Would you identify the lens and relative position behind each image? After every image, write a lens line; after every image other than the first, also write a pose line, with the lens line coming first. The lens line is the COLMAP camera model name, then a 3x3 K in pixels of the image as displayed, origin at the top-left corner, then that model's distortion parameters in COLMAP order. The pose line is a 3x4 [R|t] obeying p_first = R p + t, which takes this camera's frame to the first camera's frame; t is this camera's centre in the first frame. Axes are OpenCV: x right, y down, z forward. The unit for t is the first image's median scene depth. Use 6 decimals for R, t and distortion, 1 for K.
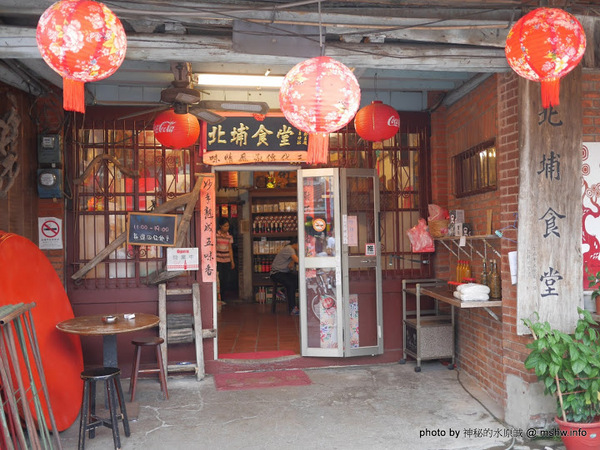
lens RADIAL K [[678.0, 0, 302.6], [0, 678.0, 222.5], [0, 0, 1]] dist [-0.019310, 0.000000]
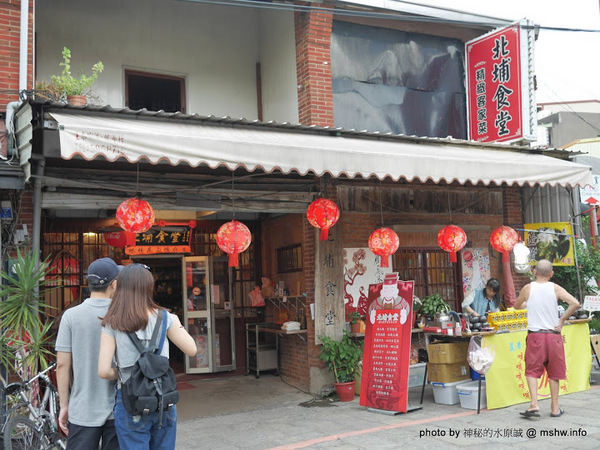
lens RADIAL K [[678.0, 0, 300.5], [0, 678.0, 225.7], [0, 0, 1]] dist [-0.019310, 0.000000]
pose [[0.955386, 0.006060, 0.295299, -0.227134], [0.018109, 0.996707, -0.079041, -0.020729], [-0.294805, 0.080863, 0.952130, -0.660459]]
